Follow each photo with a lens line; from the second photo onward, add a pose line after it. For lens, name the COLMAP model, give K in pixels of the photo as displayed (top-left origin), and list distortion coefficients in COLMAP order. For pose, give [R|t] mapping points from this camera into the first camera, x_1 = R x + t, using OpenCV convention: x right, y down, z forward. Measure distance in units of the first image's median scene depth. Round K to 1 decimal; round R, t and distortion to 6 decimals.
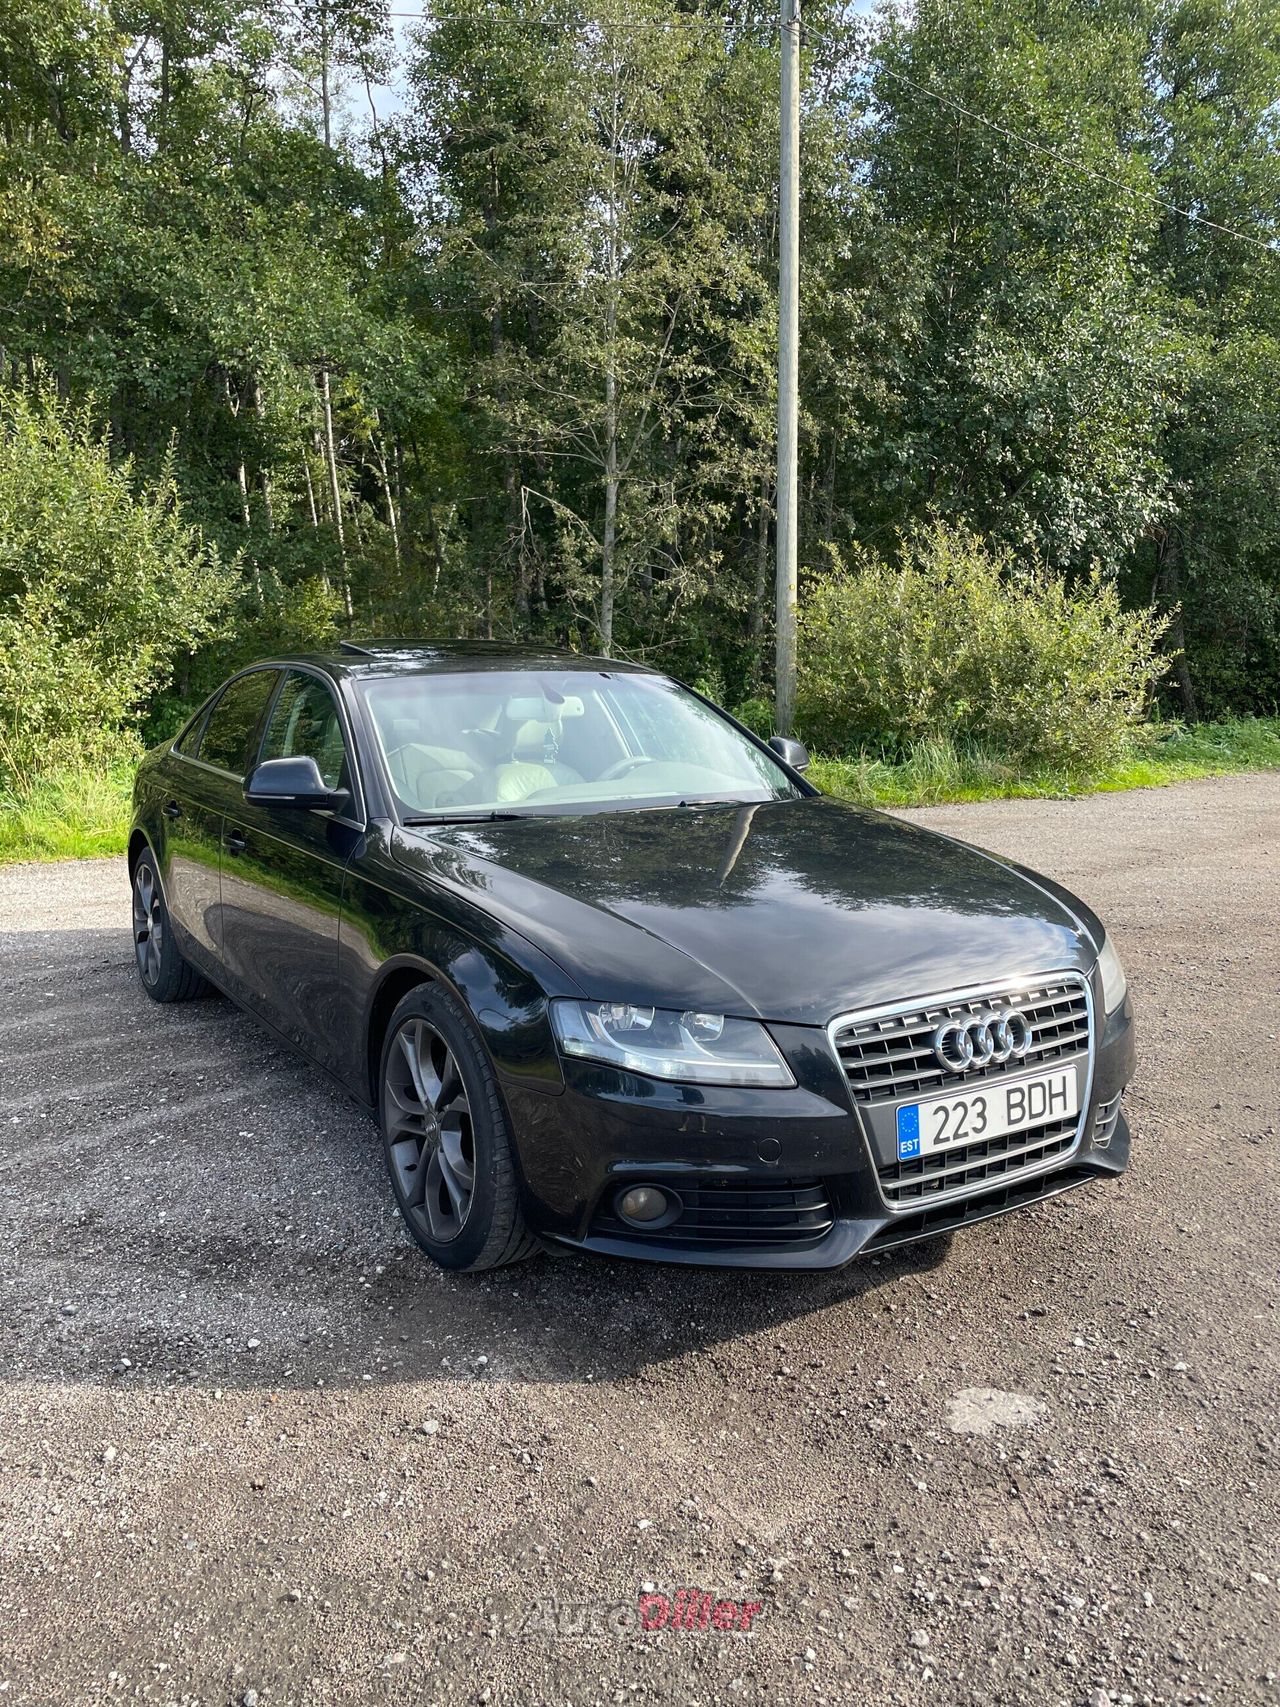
lens RADIAL K [[1281.2, 0, 634.5], [0, 1281.2, 852.7], [0, 0, 1]] dist [0.065974, -0.089996]
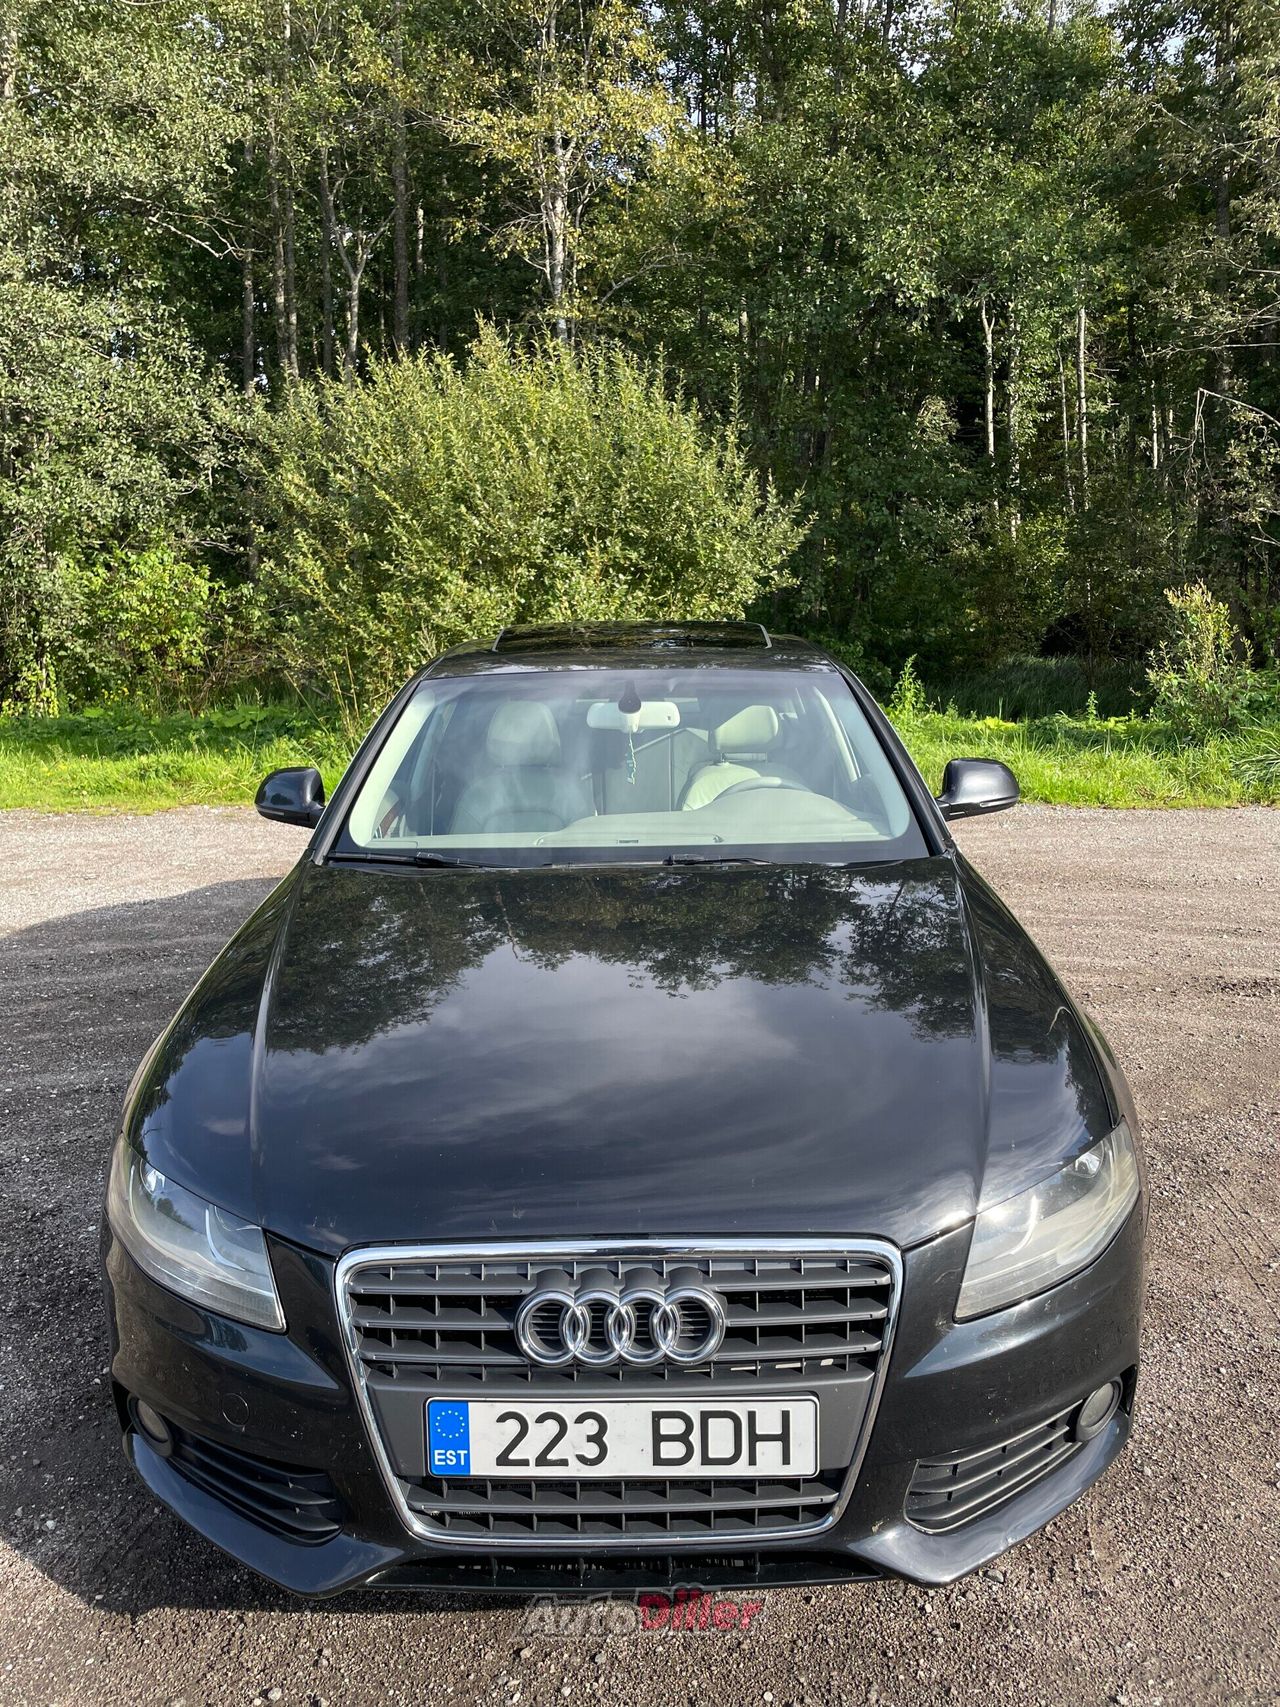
lens RADIAL K [[1281.2, 0, 650.2], [0, 1281.2, 866.0], [0, 0, 1]] dist [0.065974, -0.089996]
pose [[0.844218, 0.102759, -0.526057, 0.595830], [-0.067444, 0.994015, 0.085934, -0.137993], [0.531739, -0.037068, 0.846096, 0.470738]]
